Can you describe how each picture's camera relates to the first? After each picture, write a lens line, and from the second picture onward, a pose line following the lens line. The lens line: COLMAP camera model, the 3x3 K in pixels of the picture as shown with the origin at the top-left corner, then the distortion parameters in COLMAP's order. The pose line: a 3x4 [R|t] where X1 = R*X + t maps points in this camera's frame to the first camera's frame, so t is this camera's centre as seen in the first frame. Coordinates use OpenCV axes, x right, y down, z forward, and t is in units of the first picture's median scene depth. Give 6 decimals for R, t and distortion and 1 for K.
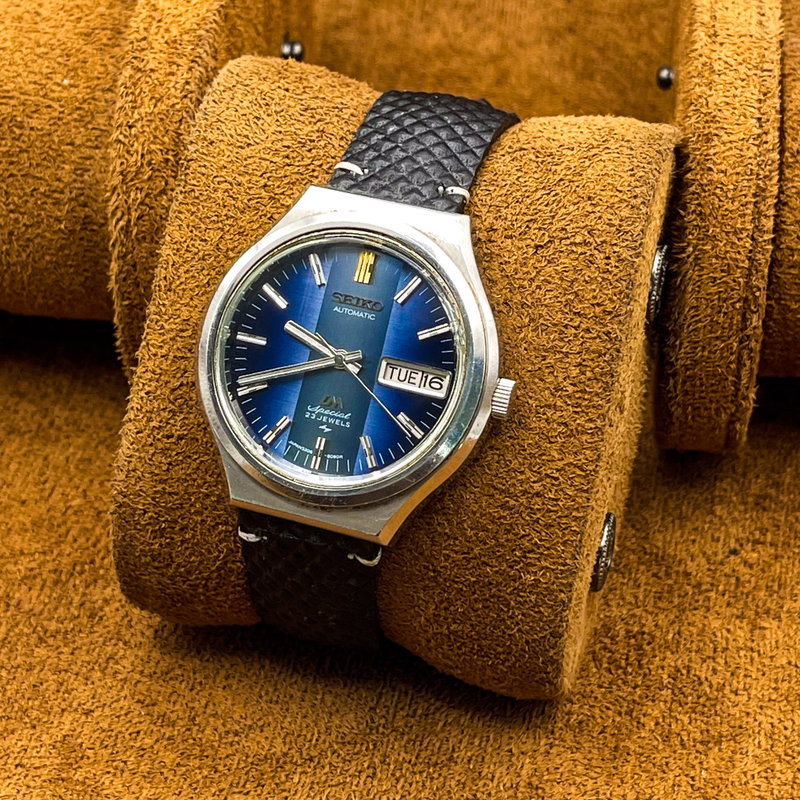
lens RADIAL K [[2175.1, 0, 399.1], [0, 2175.1, 362.4], [0, 0, 1]] dist [-0.001712, 0.470421]
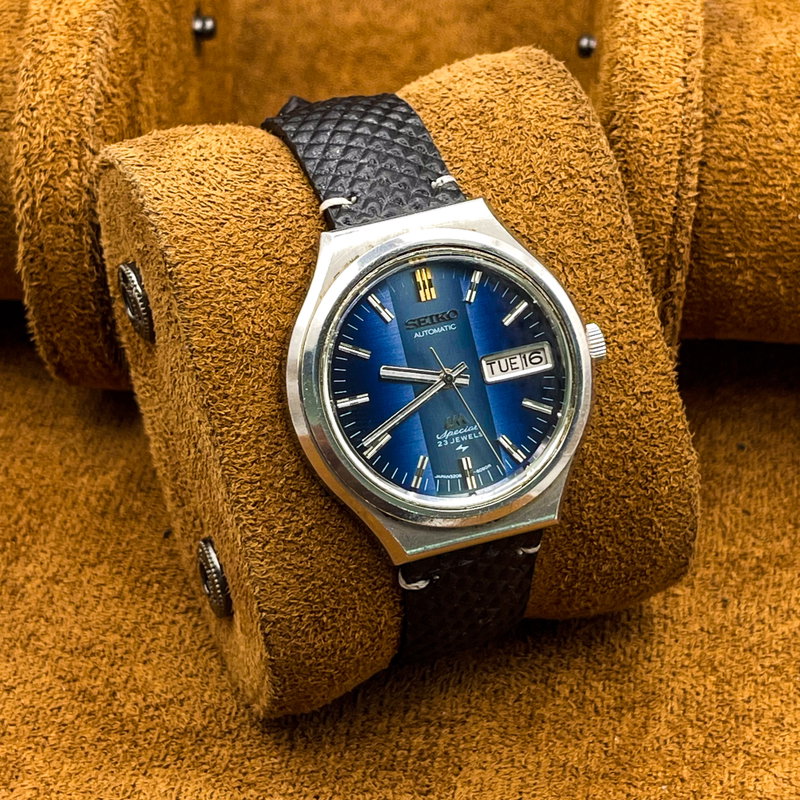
lens RADIAL K [[2175.1, 0, 399.1], [0, 2175.1, 362.4], [0, 0, 1]] dist [-0.001712, 0.470421]
pose [[0.785507, -0.429585, 0.445461, -0.478800], [0.404403, 0.901185, 0.155962, -0.170158], [-0.468442, 0.057637, 0.881612, 0.134641]]
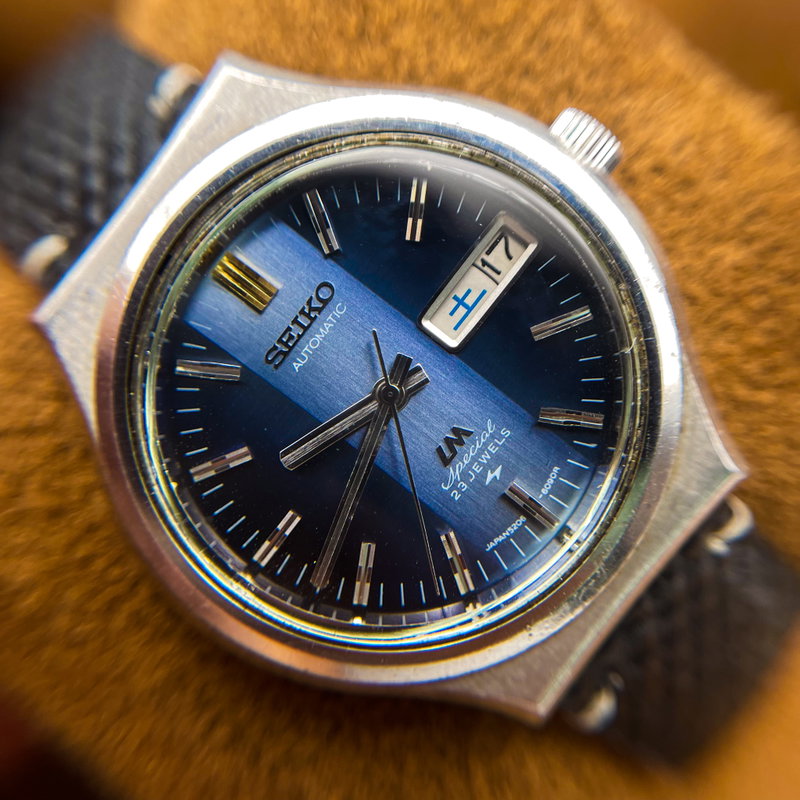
lens RADIAL K [[926.5, 0, 394.6], [0, 926.5, 417.1], [0, 0, 1]] dist [0.197678, 0.271284]
pose [[0.402623, -0.898269, 0.176088, -0.070878], [0.903771, 0.420620, 0.079225, -0.015686], [-0.145232, 0.127245, 0.981181, 0.771246]]
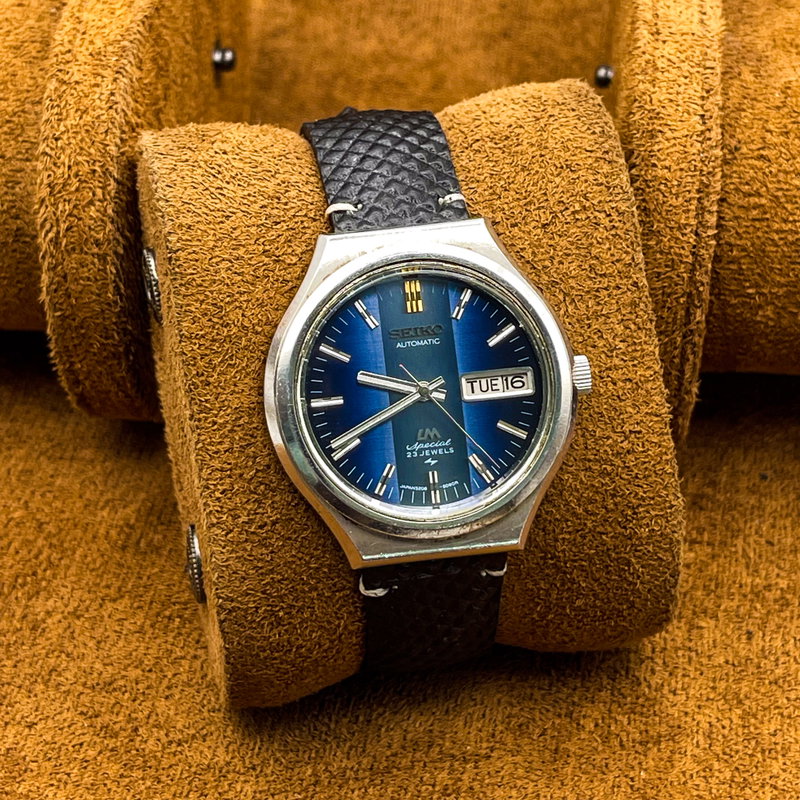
lens RADIAL K [[2175.1, 0, 399.1], [0, 2175.1, 362.4], [0, 0, 1]] dist [-0.001712, 0.470421]
pose [[0.881982, -0.322937, 0.343249, -0.372873], [0.314114, 0.945777, 0.082691, -0.099348], [-0.351341, 0.034888, 0.935597, 0.067235]]
